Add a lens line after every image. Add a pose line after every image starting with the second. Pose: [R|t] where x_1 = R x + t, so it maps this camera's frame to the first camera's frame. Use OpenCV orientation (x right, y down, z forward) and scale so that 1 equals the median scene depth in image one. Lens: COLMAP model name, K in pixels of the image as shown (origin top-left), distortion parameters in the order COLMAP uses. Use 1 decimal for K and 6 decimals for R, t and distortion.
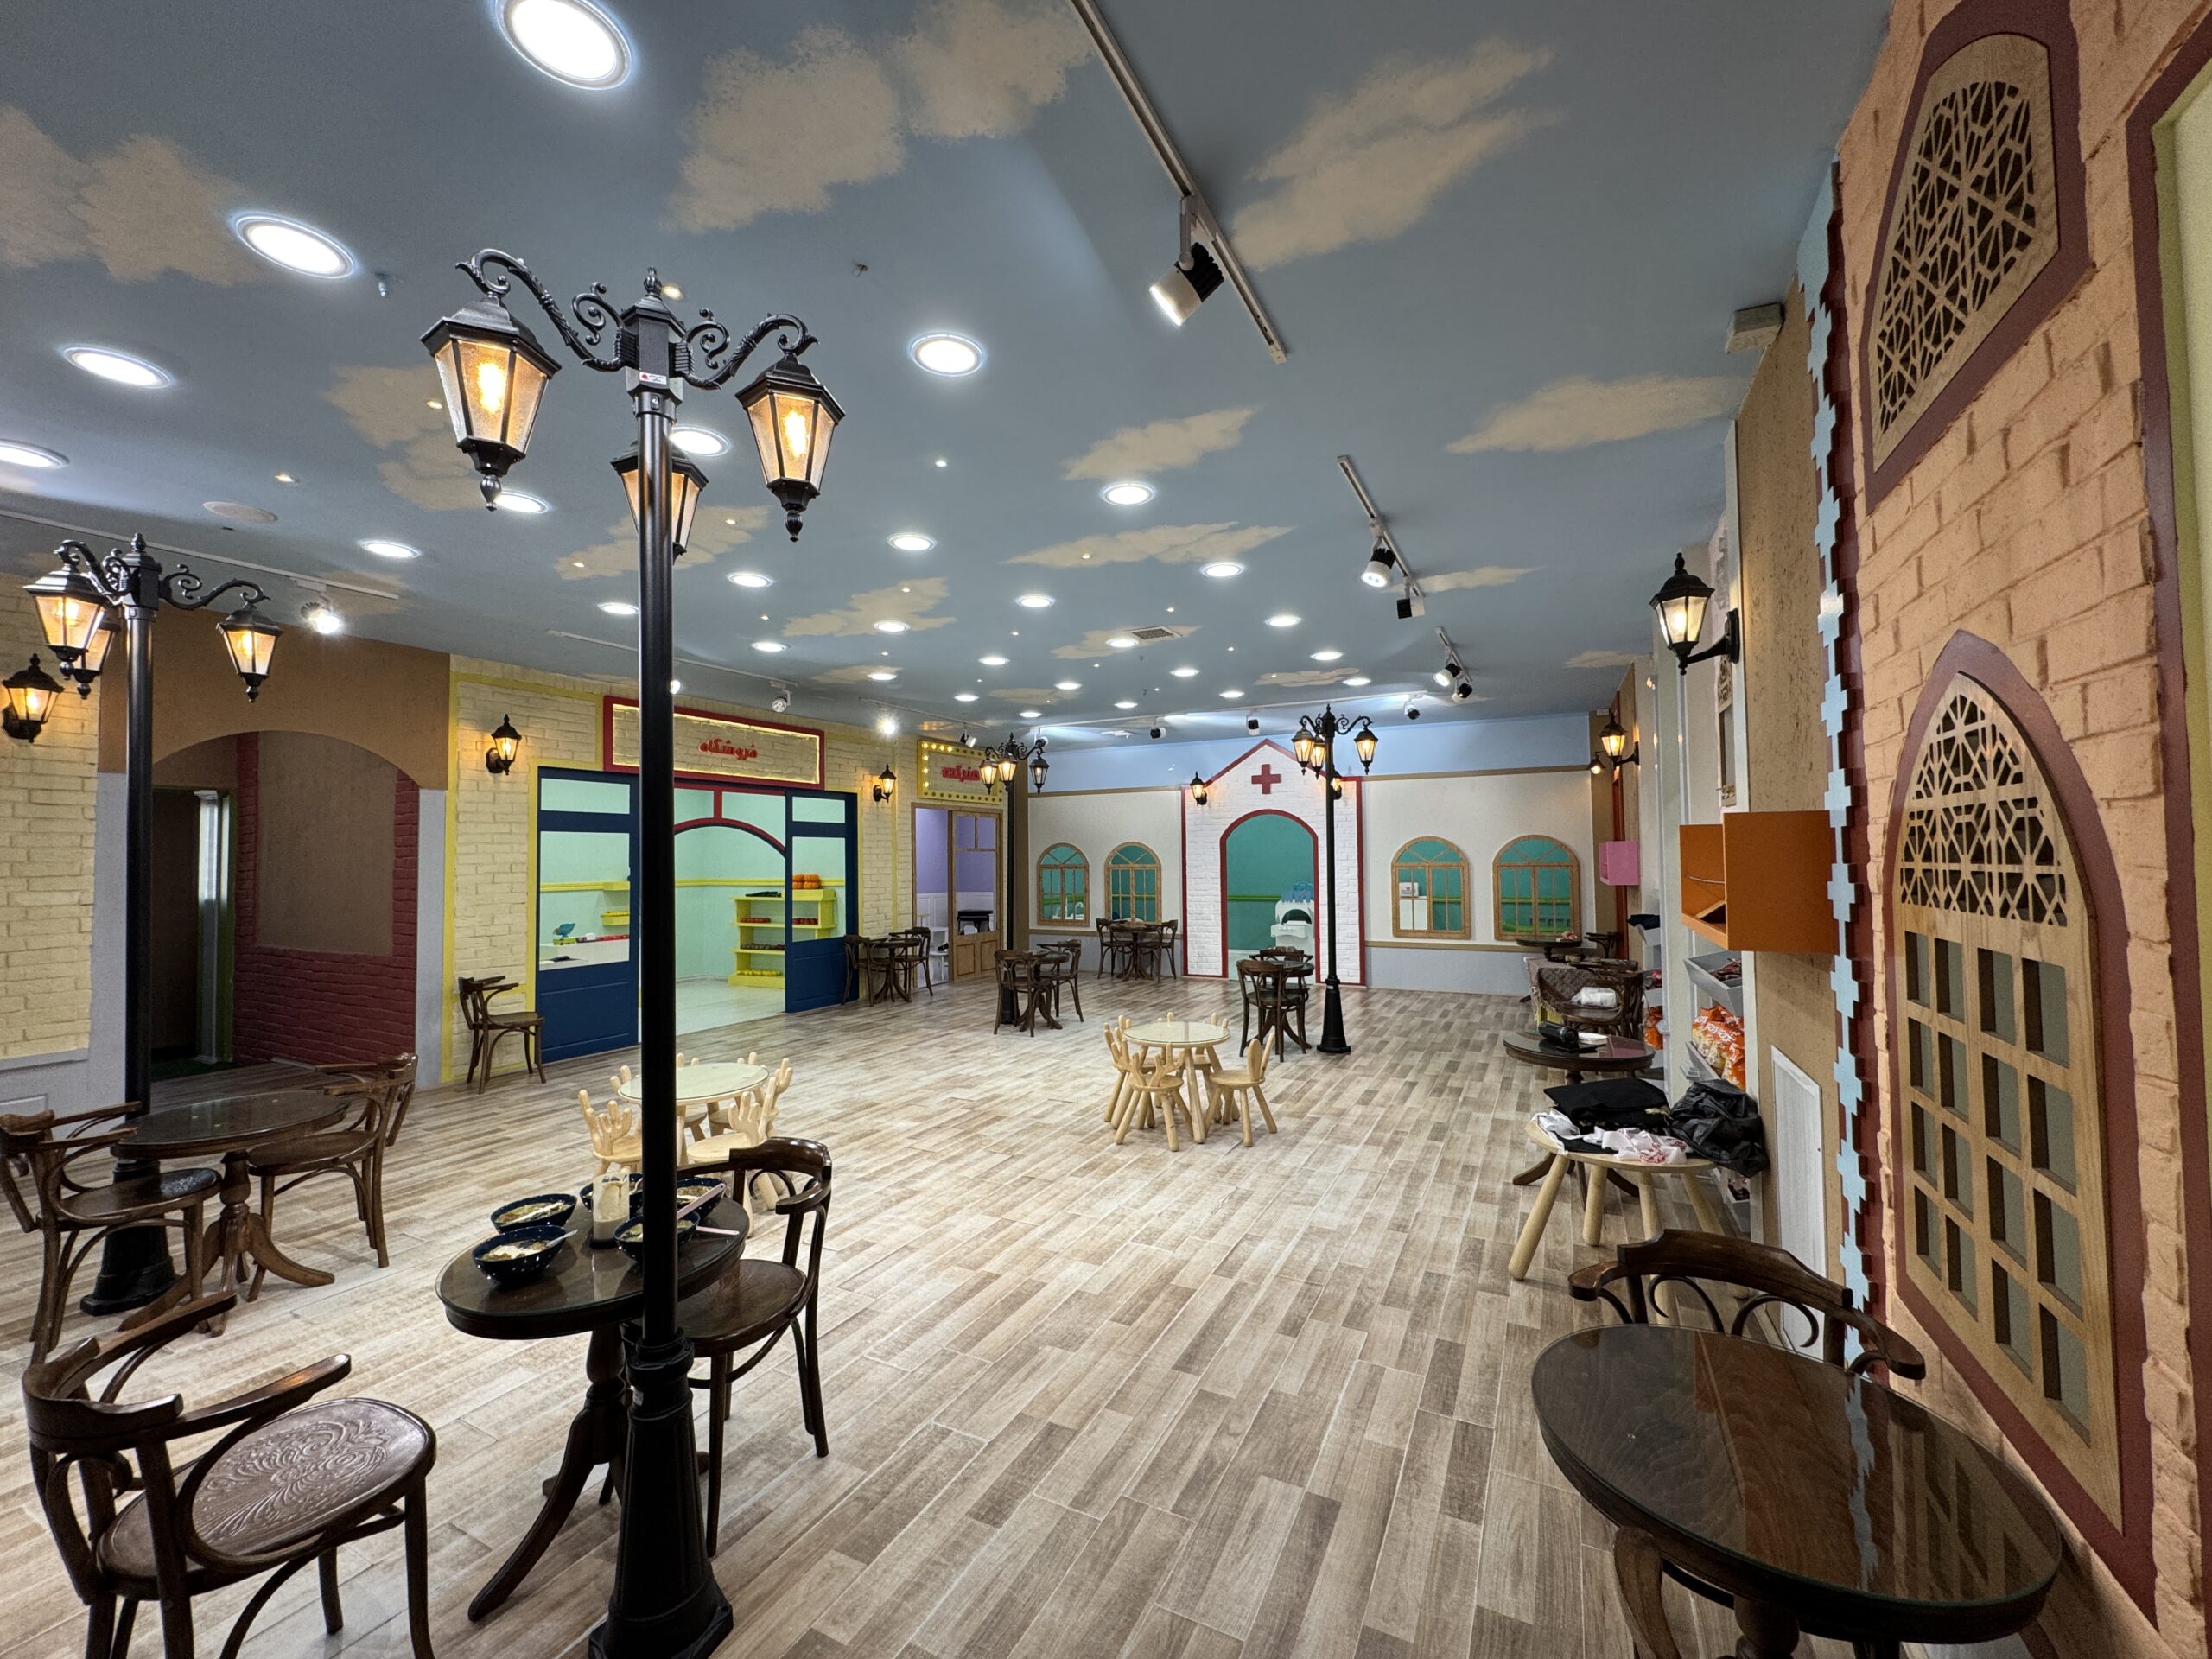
lens RADIAL K [[885.2, 0, 1108.9], [0, 885.2, 830.1], [0, 0, 1]] dist [0.011299, 0.000389]
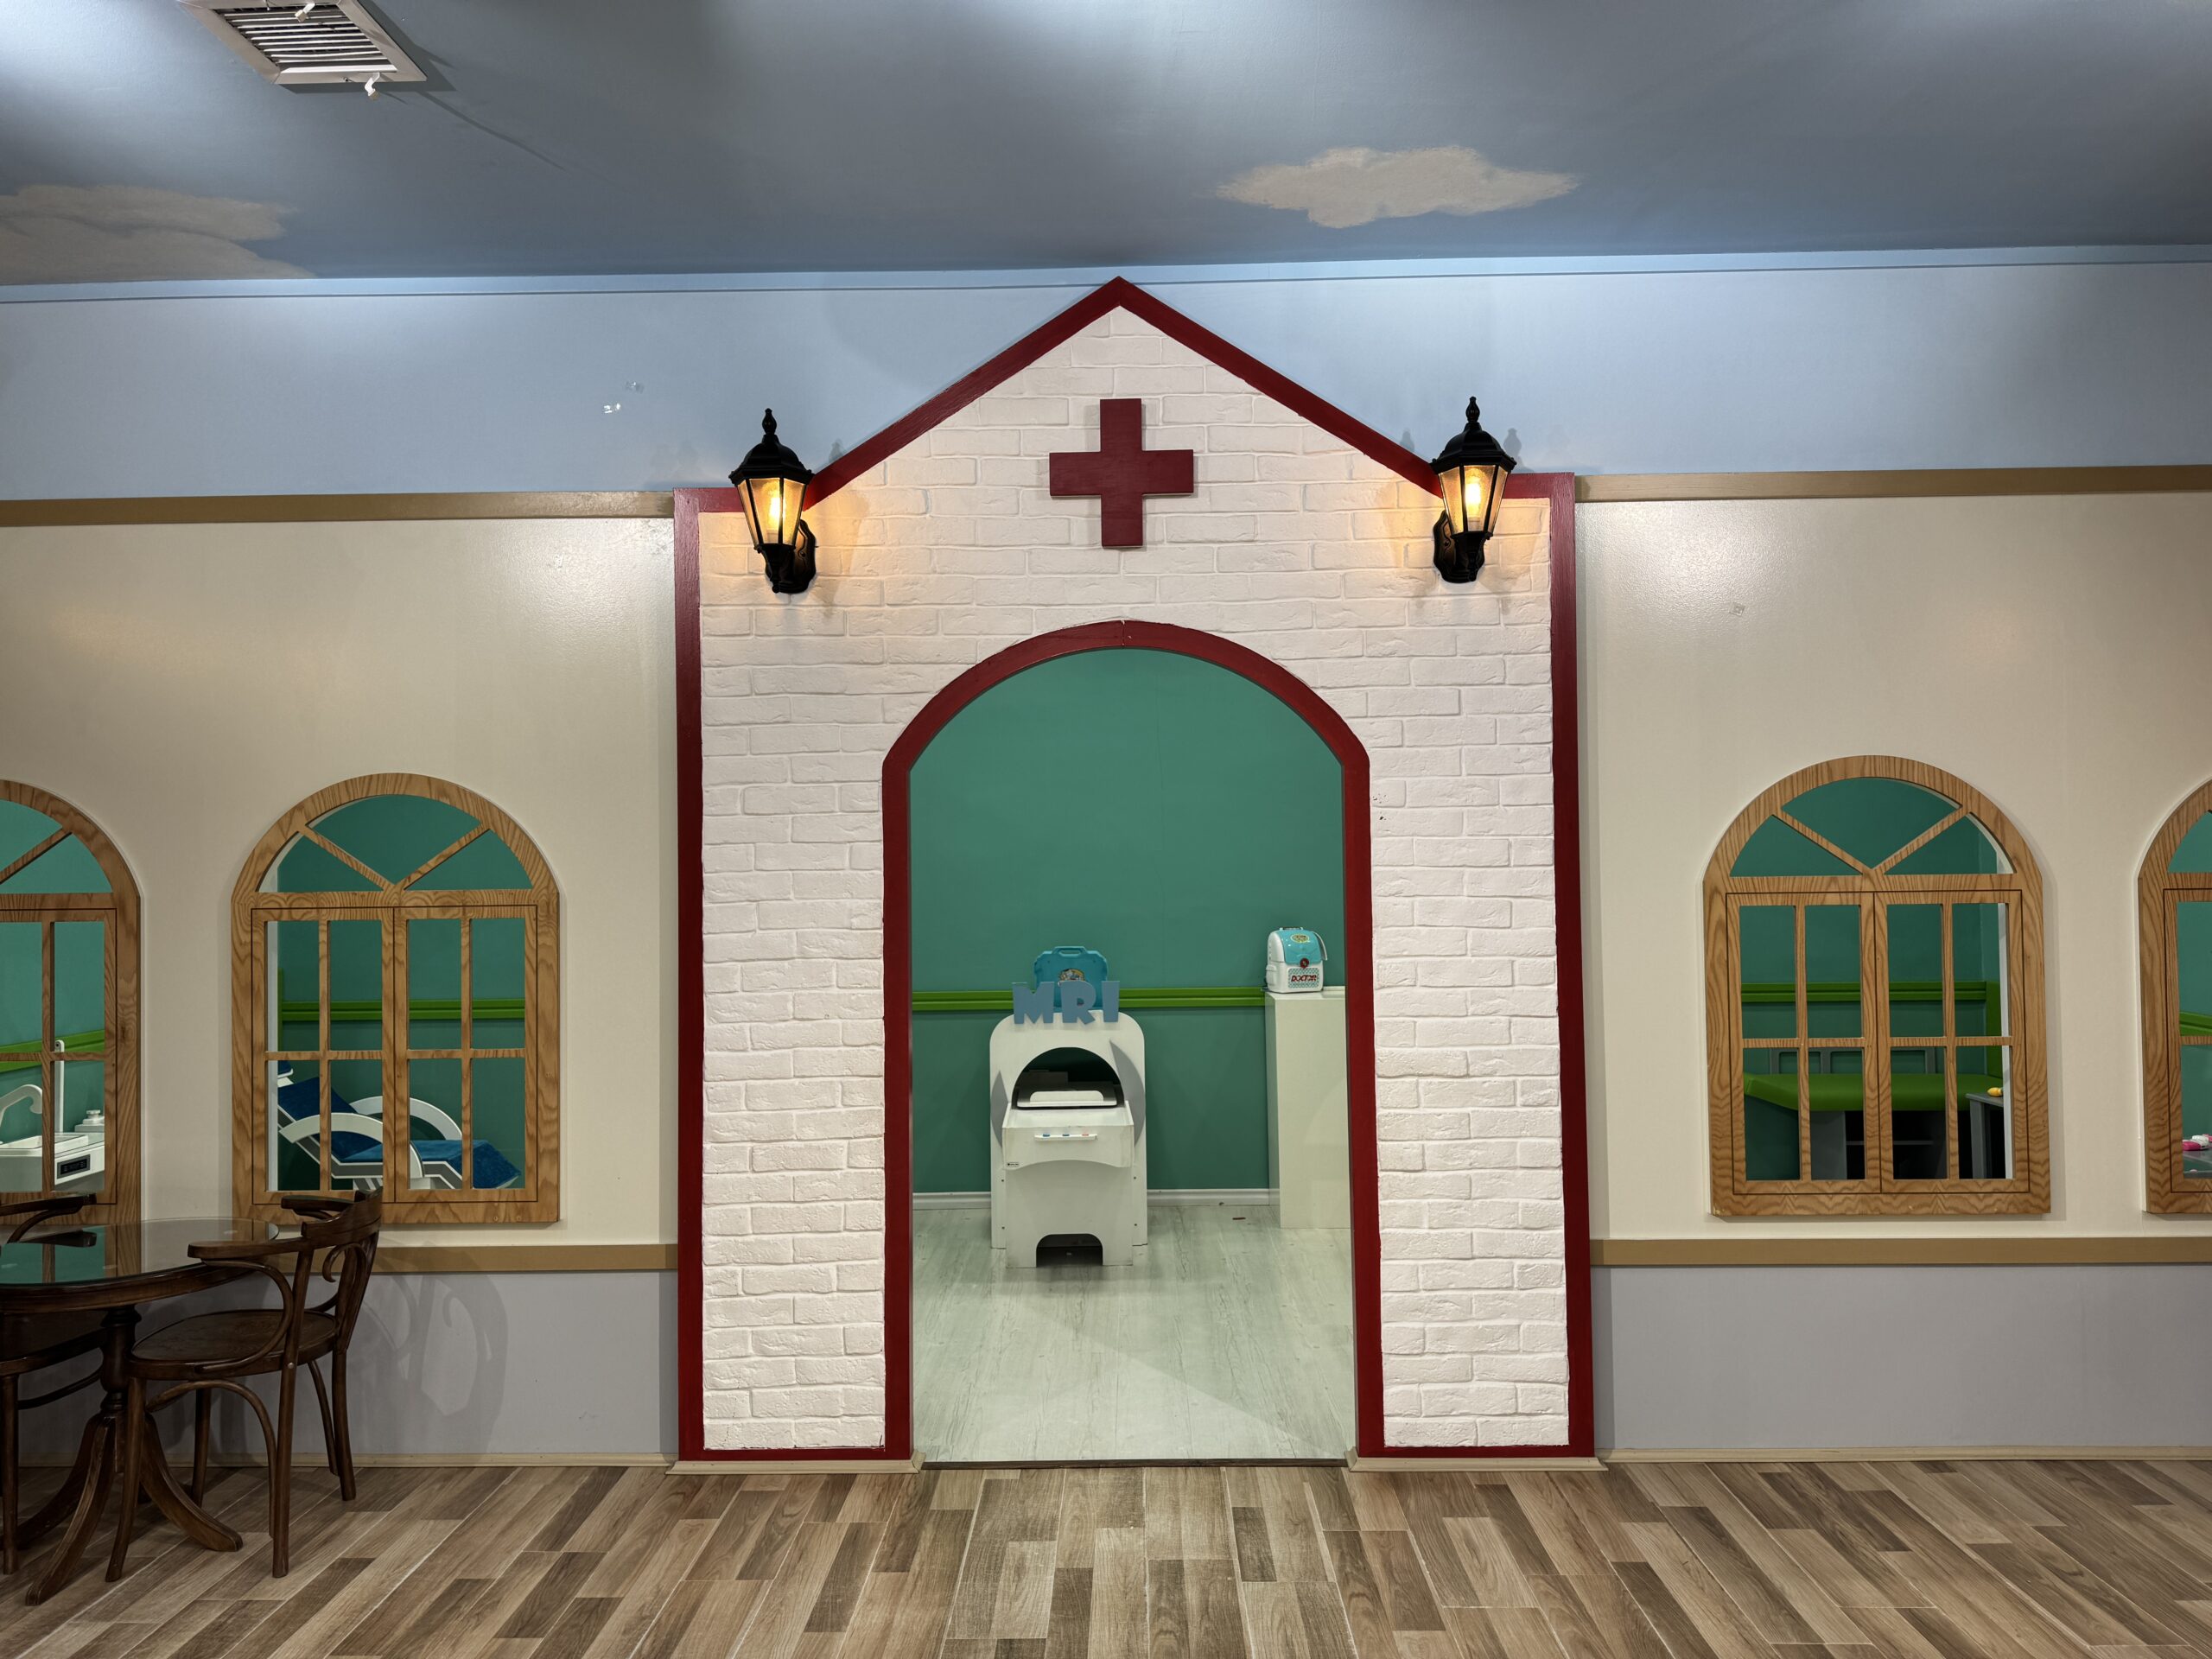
lens RADIAL K [[1585.0, 0, 1113.1], [0, 1585.0, 834.8], [0, 0, 1]] dist [0.058672, -0.046967]
pose [[0.894498, 0.004071, 0.447052, 0.010973], [-0.012187, 0.999809, 0.015280, 0.020551], [-0.446905, -0.019116, 0.894377, 0.670597]]
